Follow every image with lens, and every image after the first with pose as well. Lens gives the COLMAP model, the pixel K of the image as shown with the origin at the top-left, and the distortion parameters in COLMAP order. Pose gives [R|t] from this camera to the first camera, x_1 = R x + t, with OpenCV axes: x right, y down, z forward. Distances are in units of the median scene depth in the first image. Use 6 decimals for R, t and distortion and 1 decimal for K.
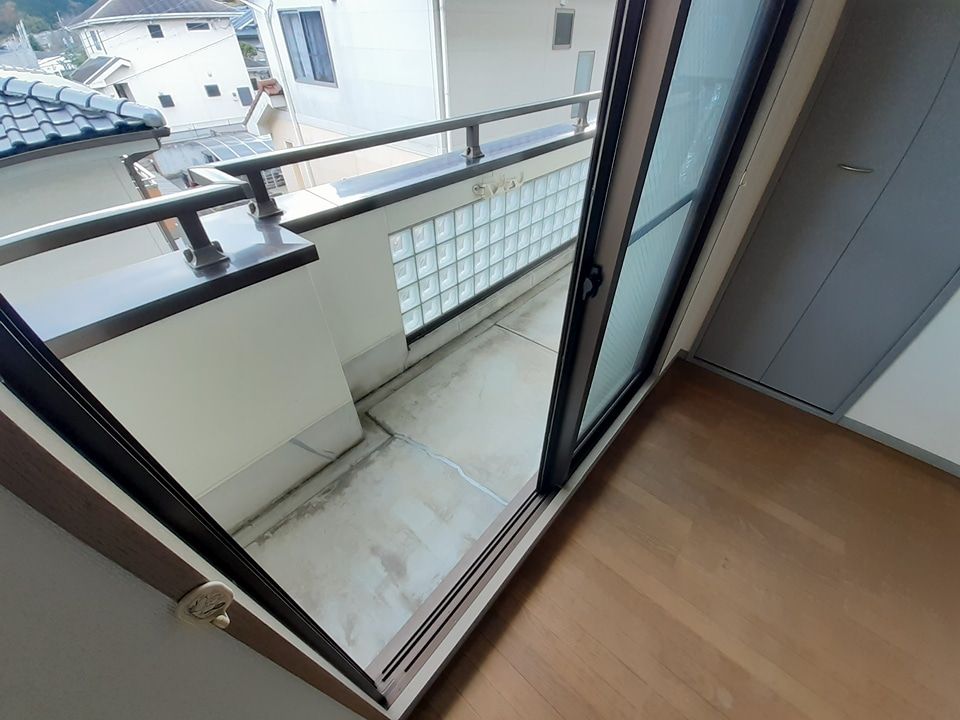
lens RADIAL K [[382.2, 0, 487.6], [0, 382.2, 364.9], [0, 0, 1]] dist [0.015501, -0.016736]
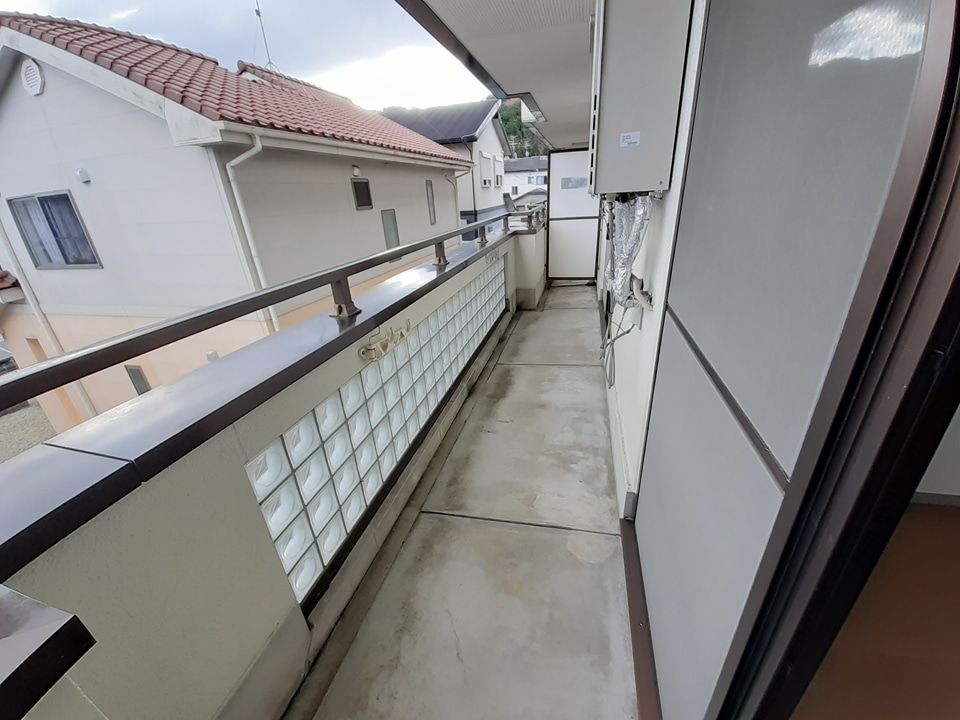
lens RADIAL K [[379.0, 0, 483.9], [0, 379.0, 359.9], [0, 0, 1]] dist [0.018382, -0.015194]
pose [[0.885716, -0.233383, 0.401297, -0.092138], [0.347758, 0.906208, -0.240523, -0.147120], [-0.307525, 0.352589, 0.883804, 0.223856]]
